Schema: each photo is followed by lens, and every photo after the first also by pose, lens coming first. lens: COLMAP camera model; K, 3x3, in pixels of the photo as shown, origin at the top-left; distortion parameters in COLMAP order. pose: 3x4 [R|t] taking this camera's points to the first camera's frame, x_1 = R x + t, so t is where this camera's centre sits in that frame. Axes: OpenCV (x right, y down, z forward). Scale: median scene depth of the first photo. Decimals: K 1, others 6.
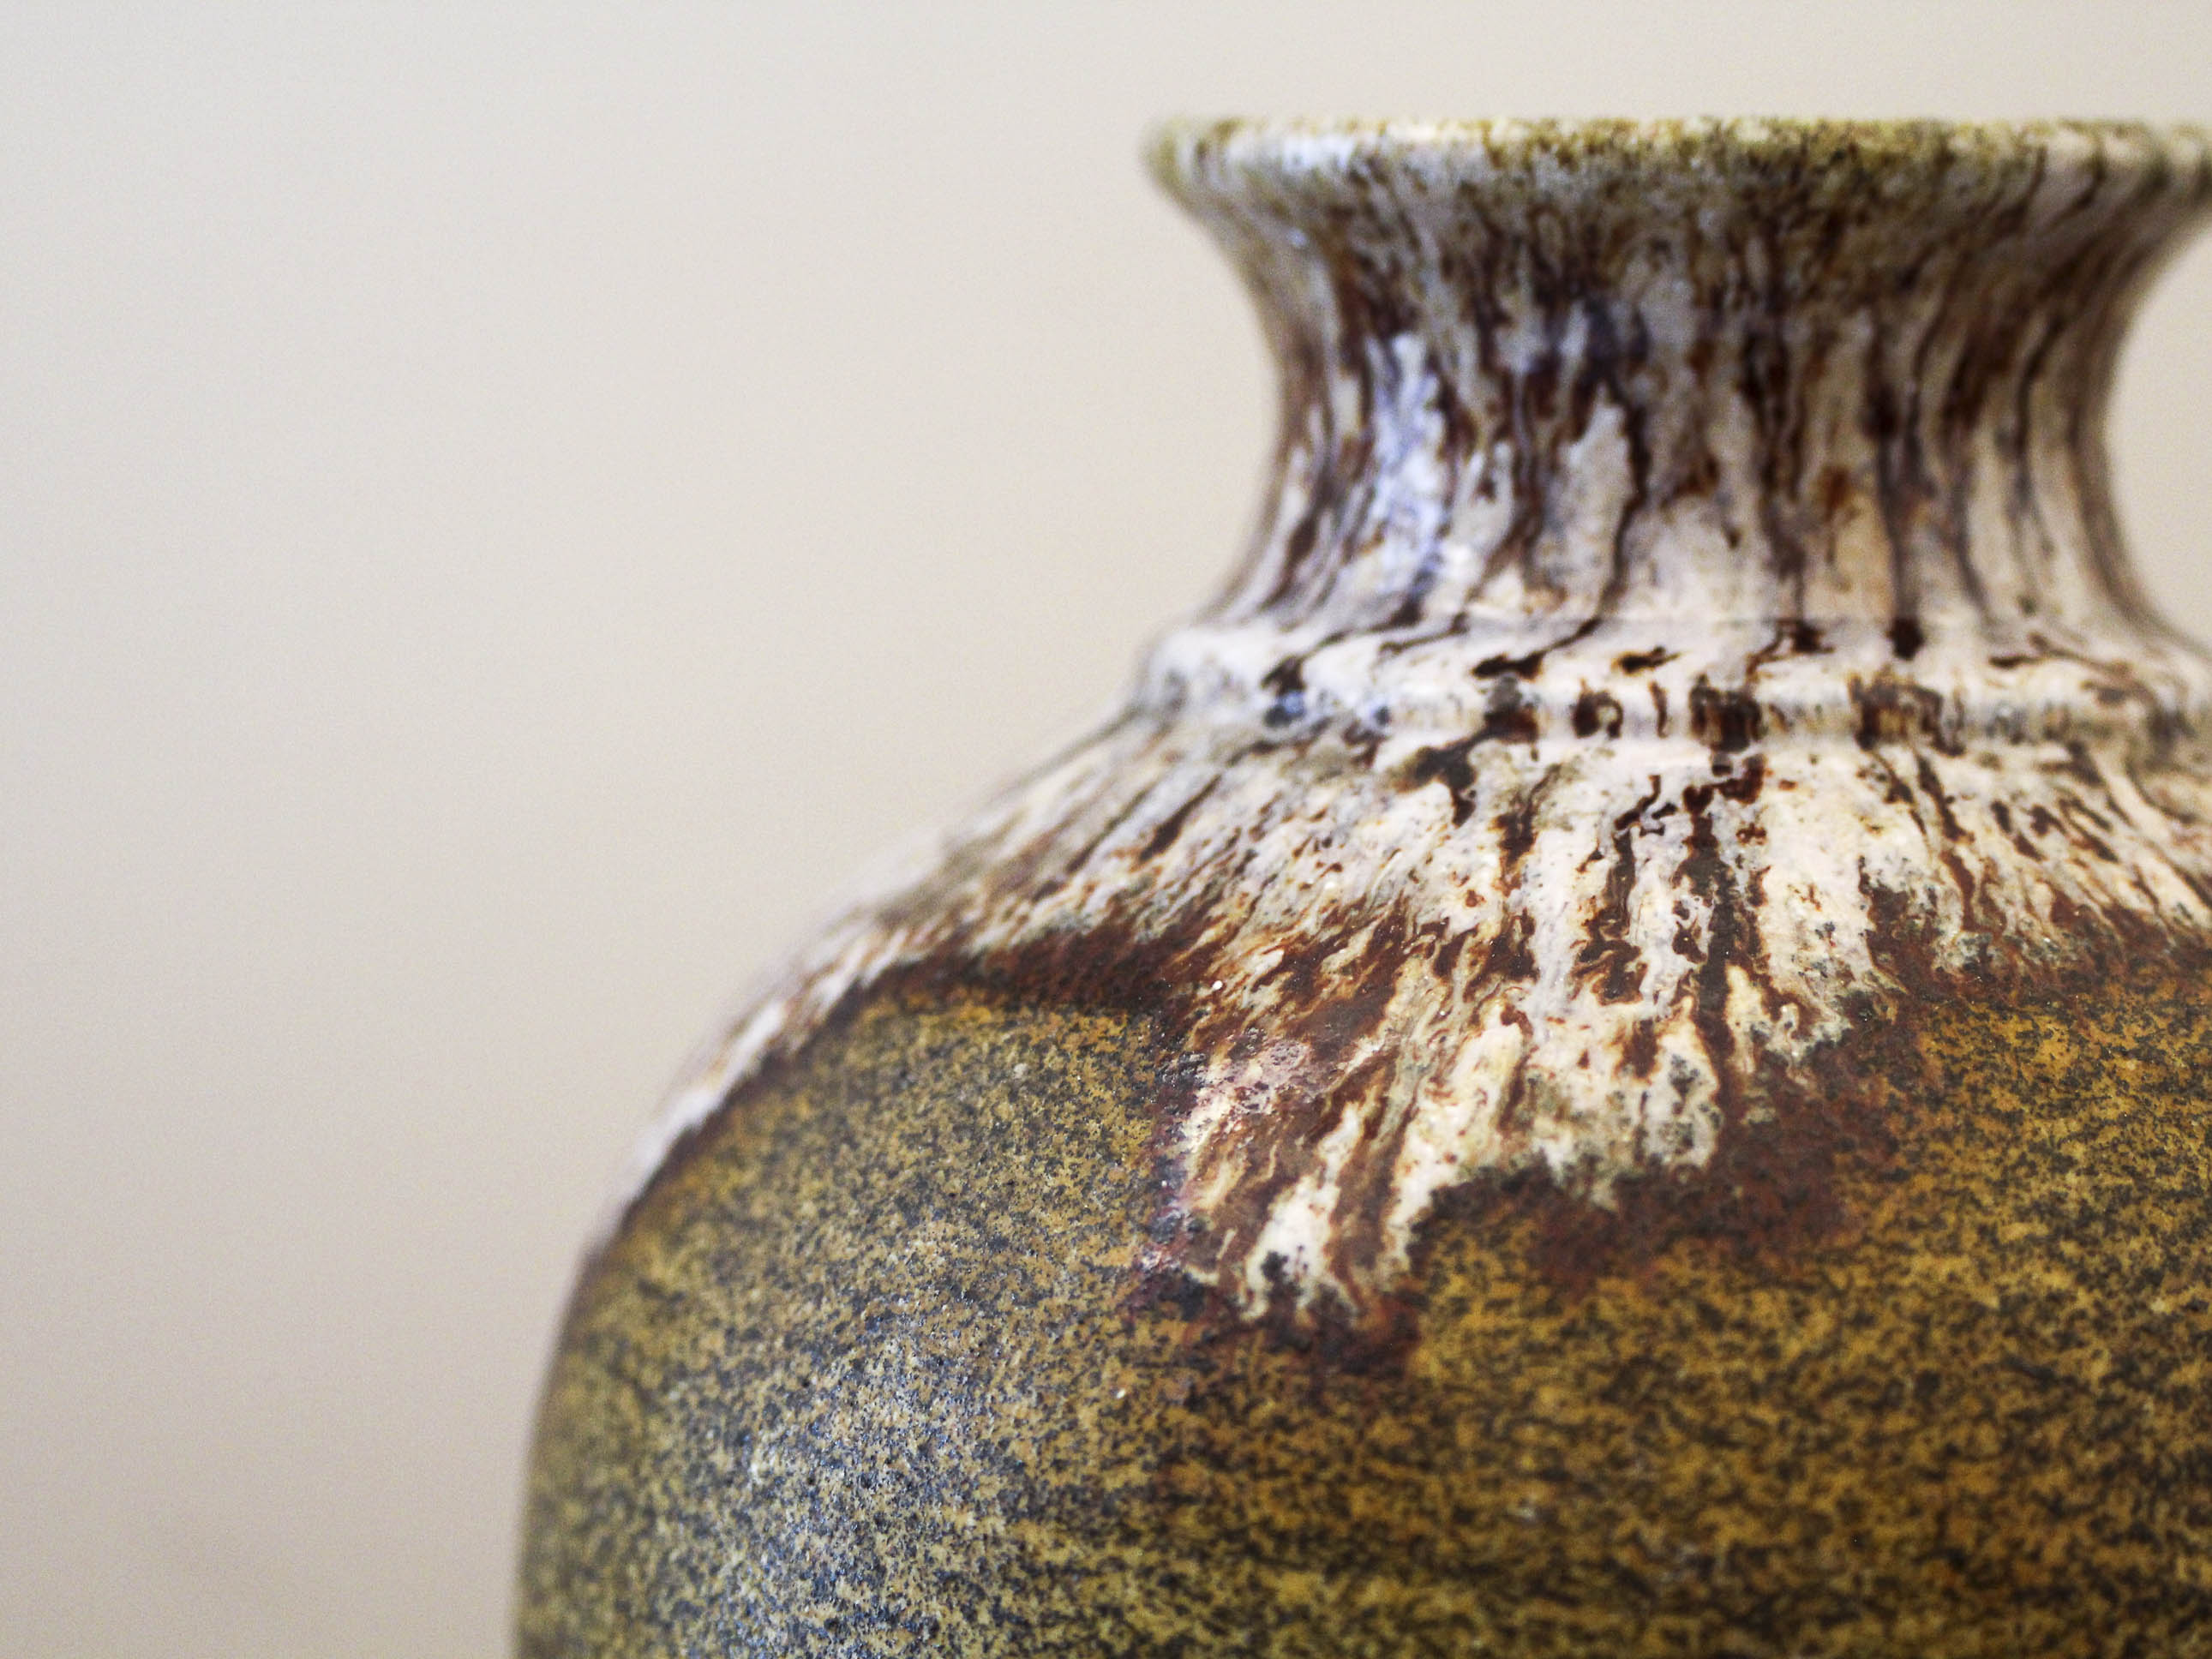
lens RADIAL K [[4948.8, 0, 1083.2], [0, 4948.8, 831.6], [0, 0, 1]] dist [0.067257, 0.000000]
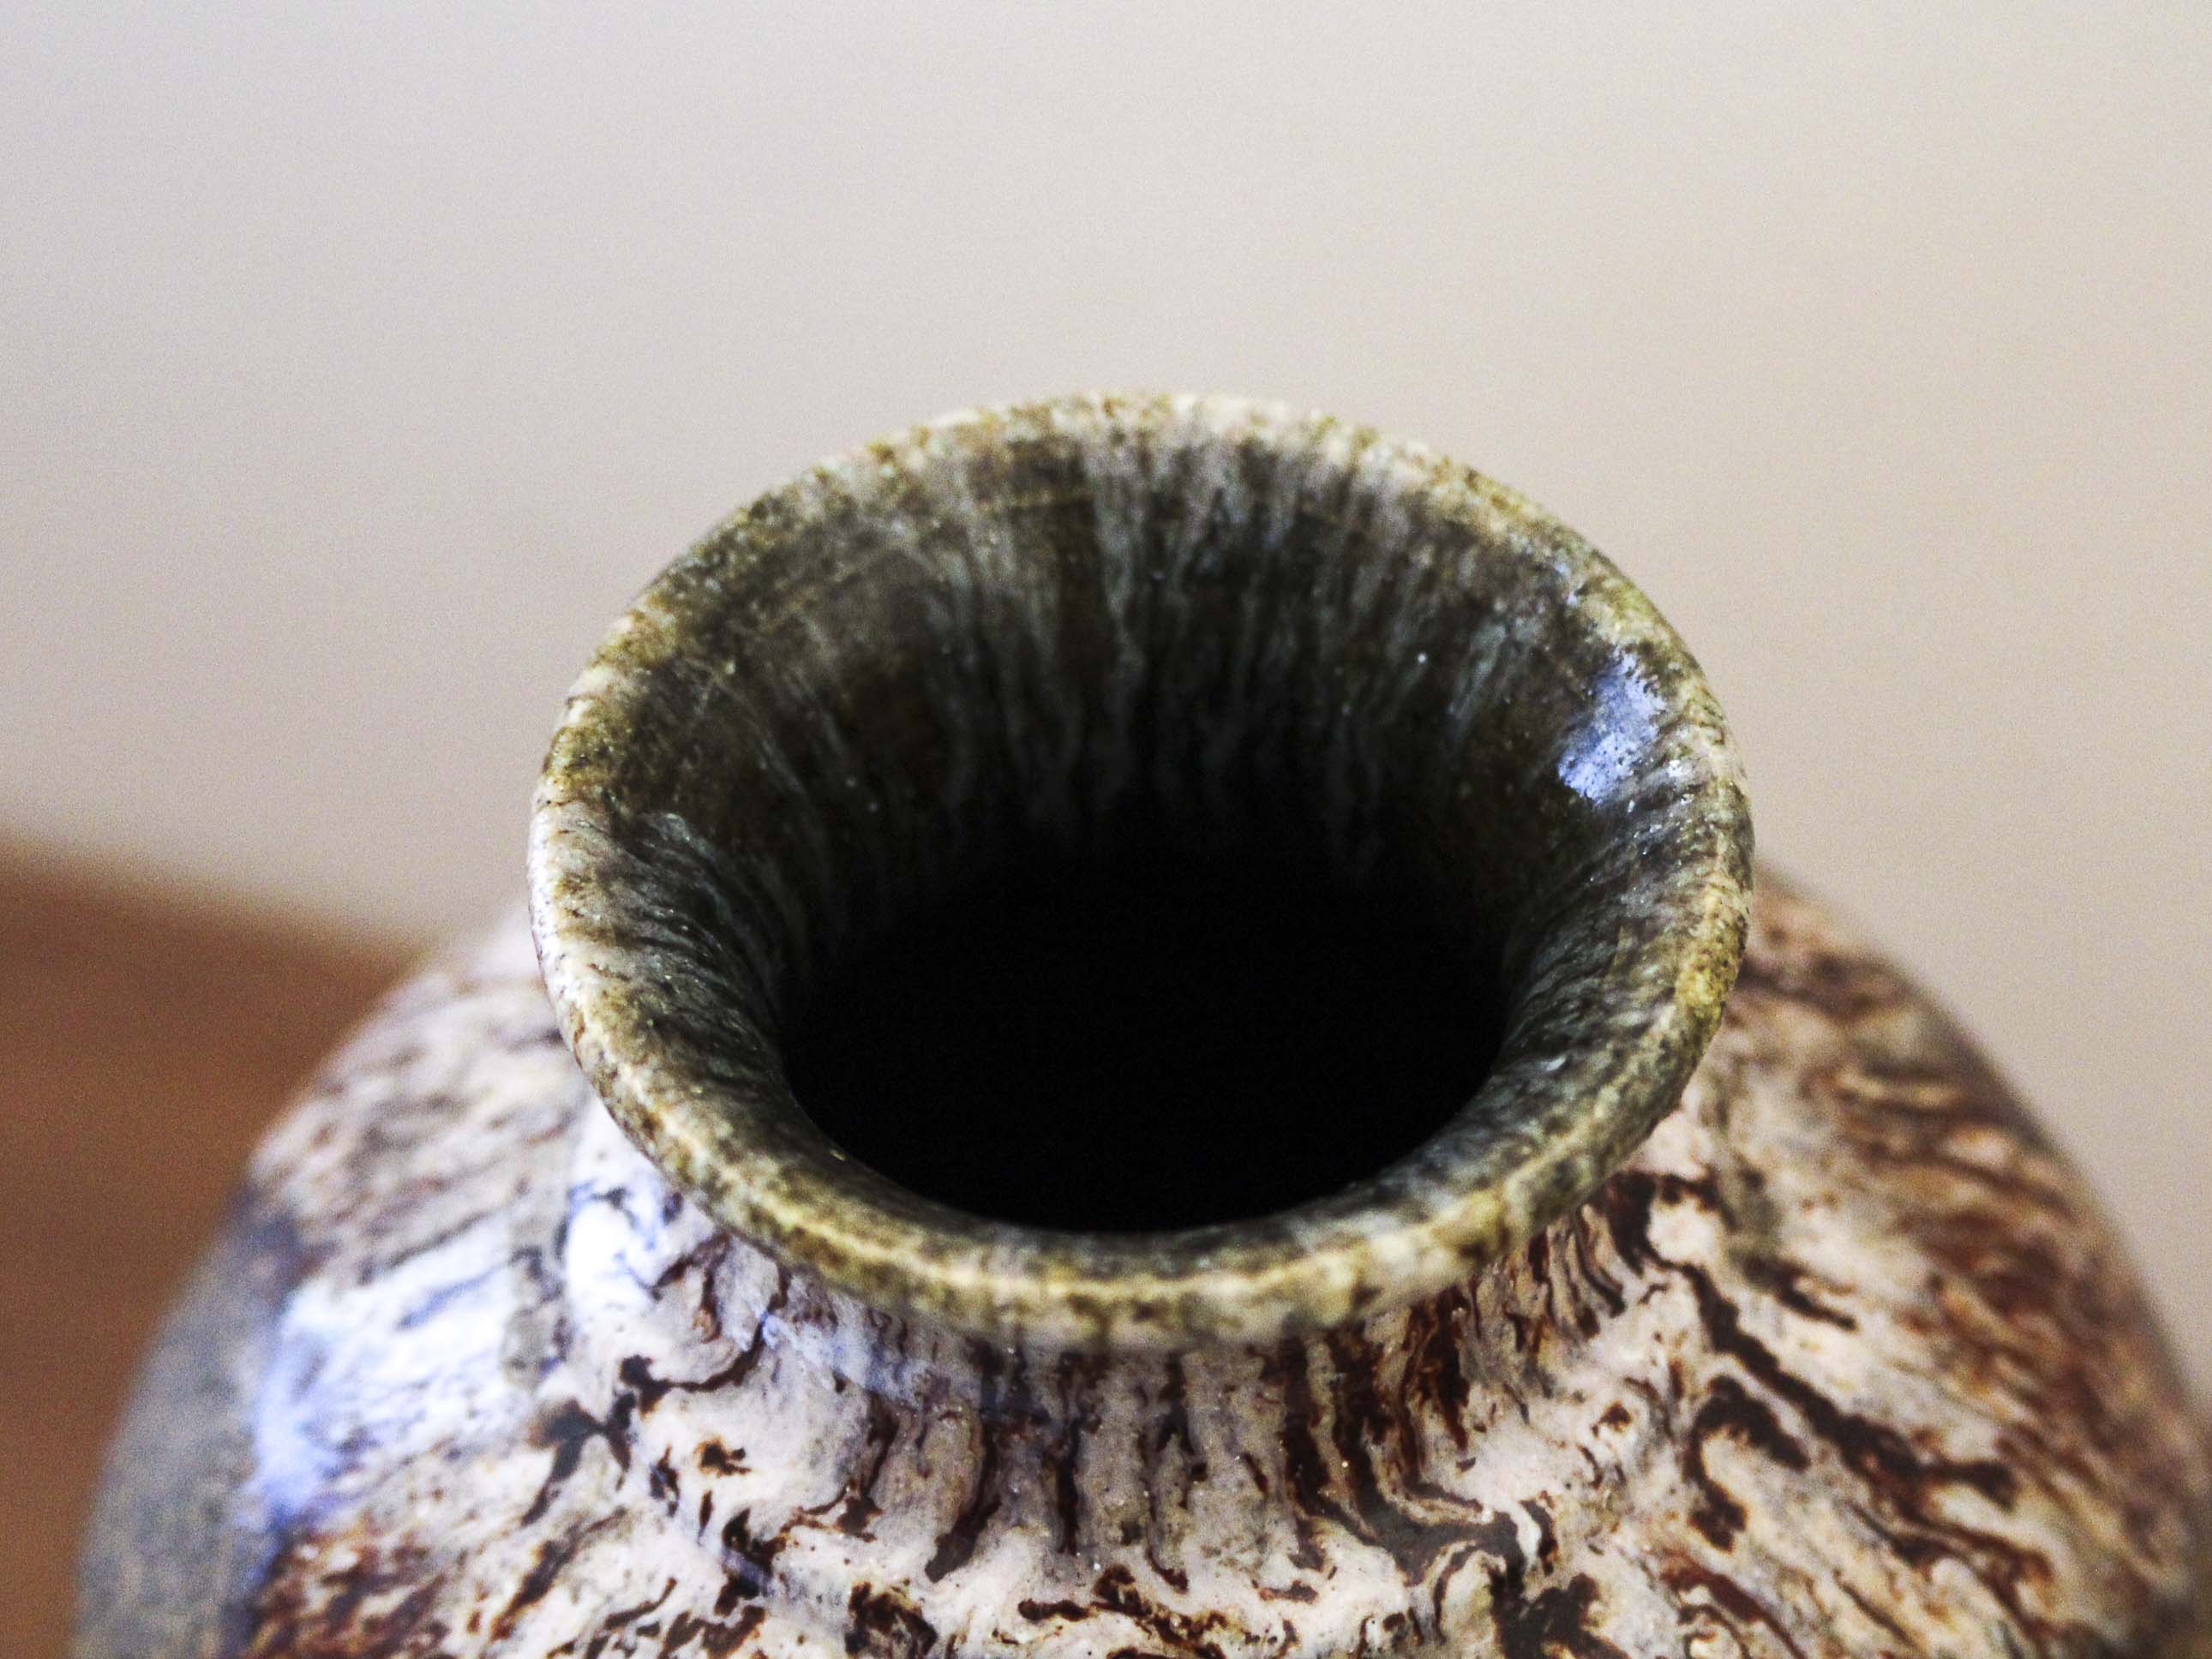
lens RADIAL K [[5738.2, 0, 1106.6], [0, 5738.2, 828.9], [0, 0, 1]] dist [0.072849, 0.000000]
pose [[0.792512, 0.441395, -0.420826, 0.636657], [-0.039861, 0.726057, 0.686478, -0.973685], [0.608552, -0.527268, 0.593004, 0.434868]]
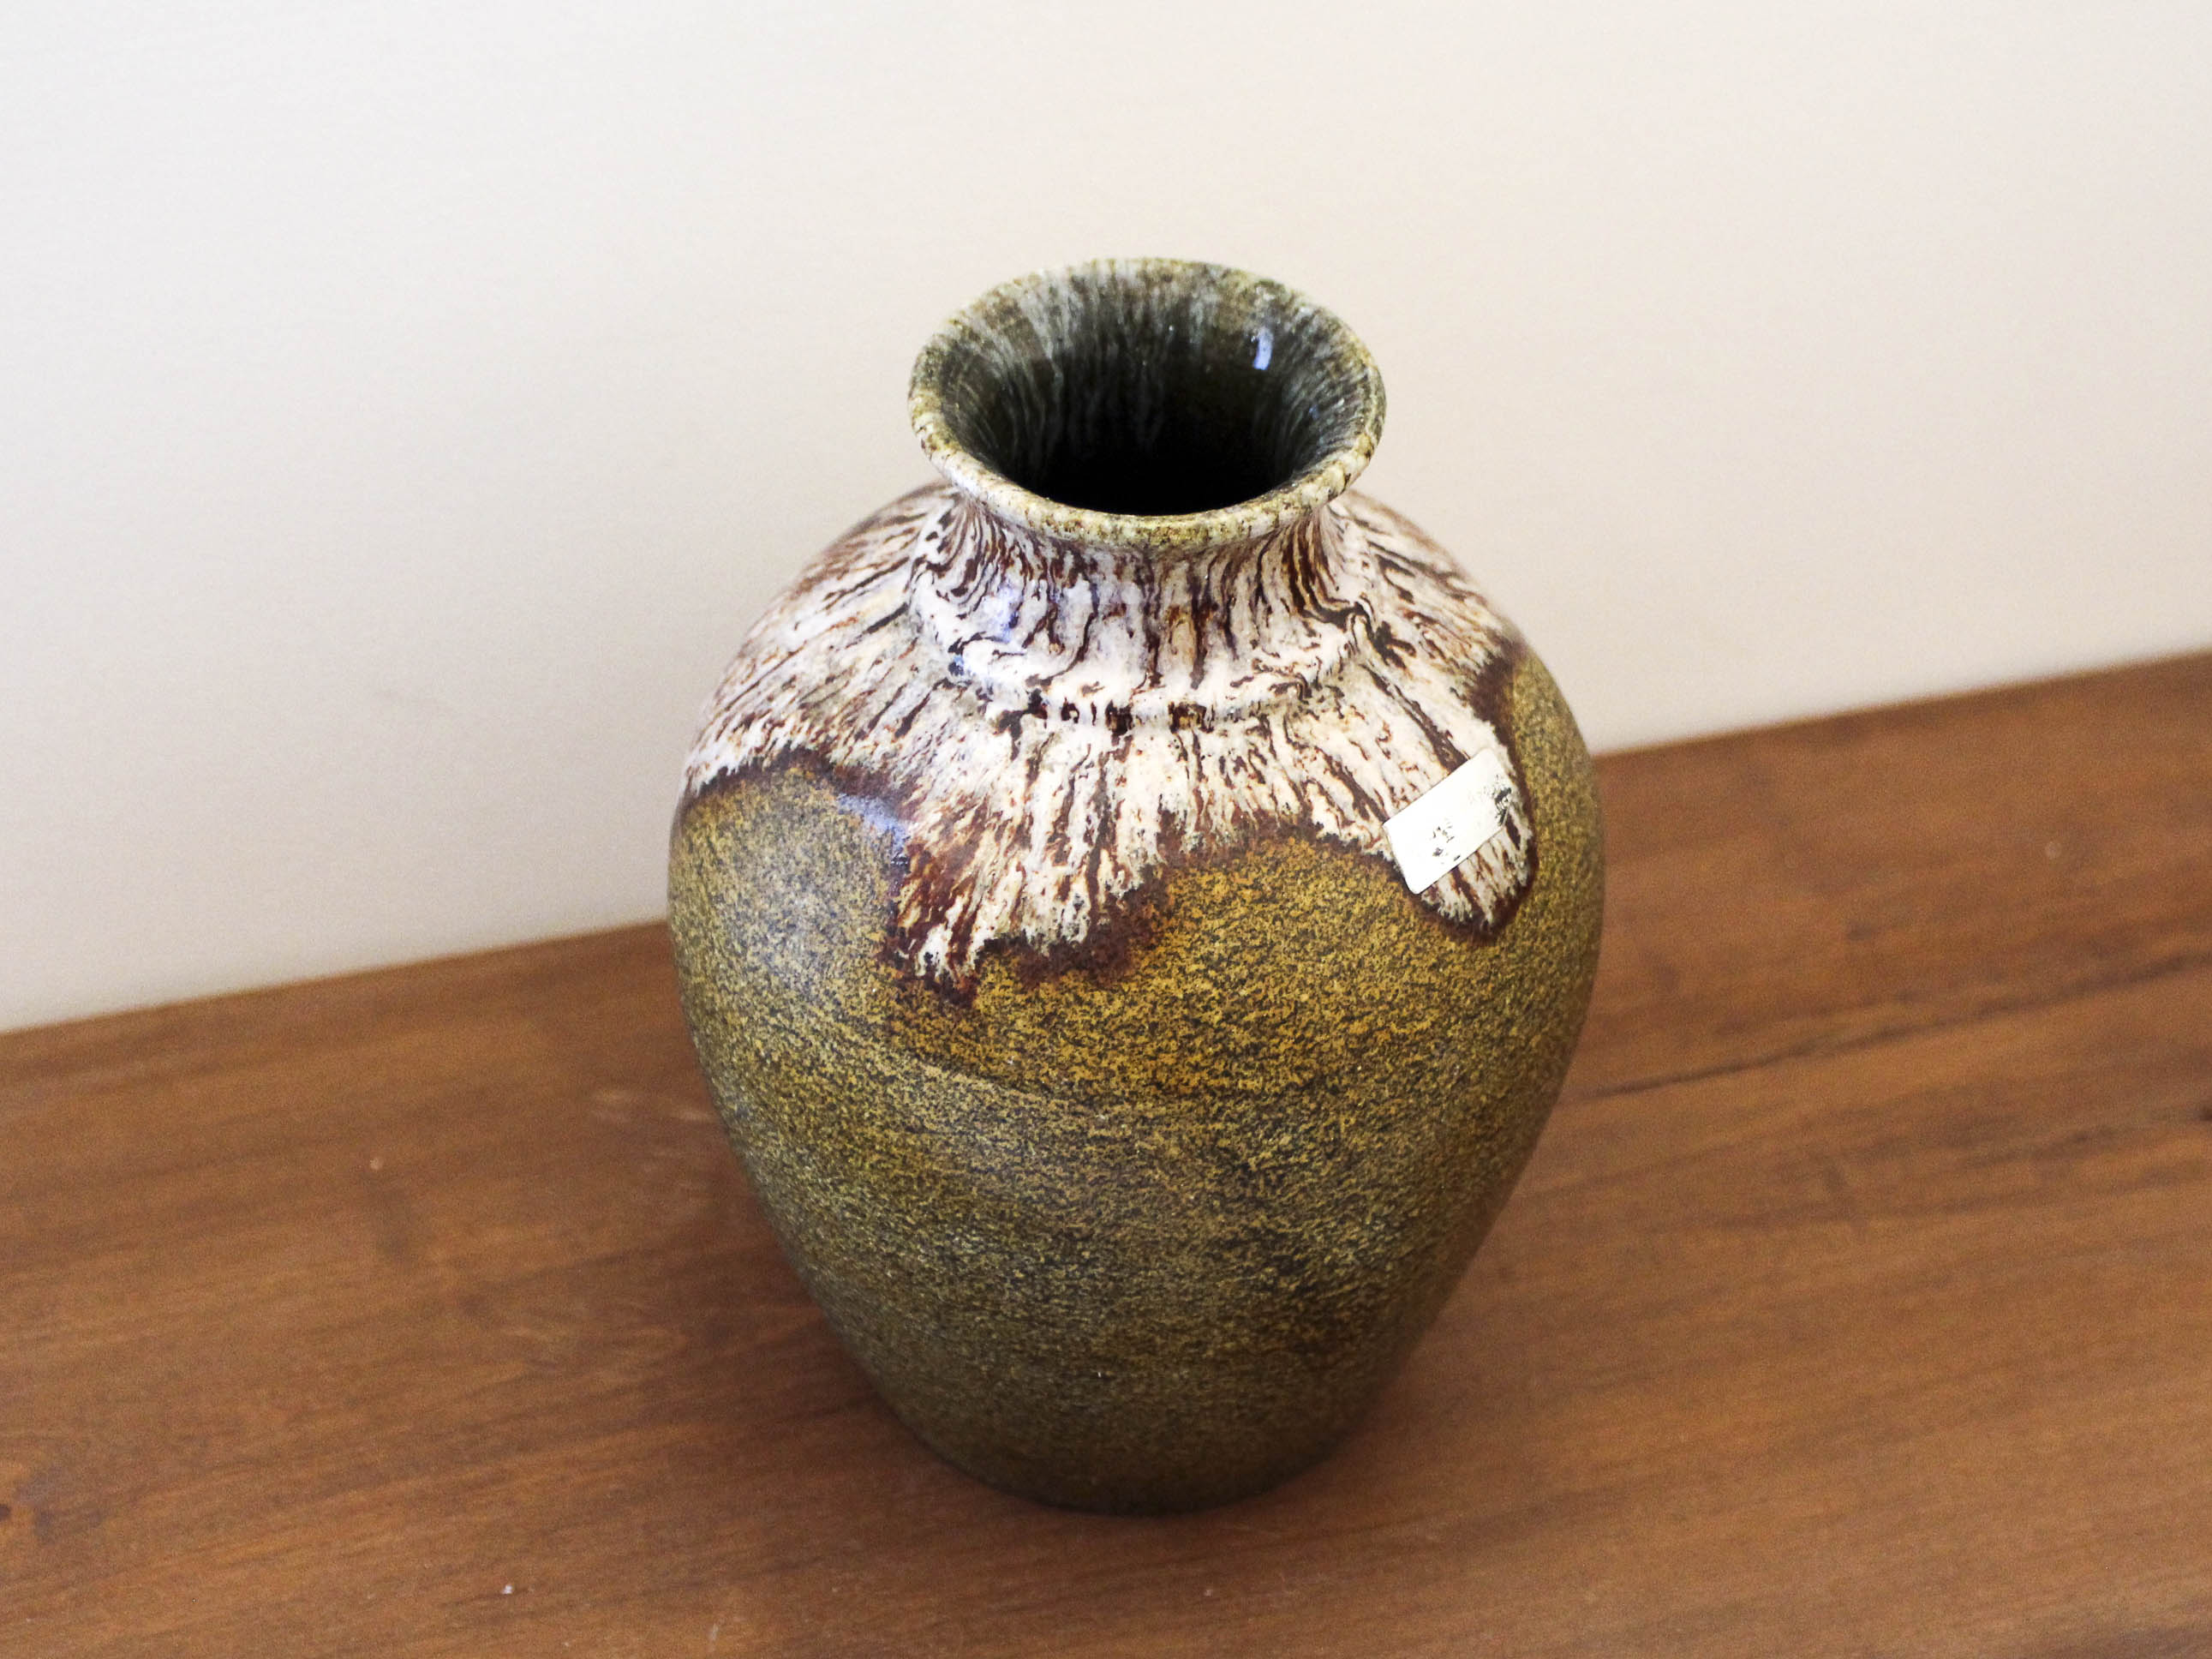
lens RADIAL K [[4618.1, 0, 1108.4], [0, 4618.1, 815.8], [0, 0, 1]] dist [-0.071492, 0.000000]
pose [[0.998565, 0.037351, -0.038379, 0.223281], [-0.009610, 0.829976, 0.557716, -1.343808], [0.052685, -0.556547, 0.829144, -1.026227]]
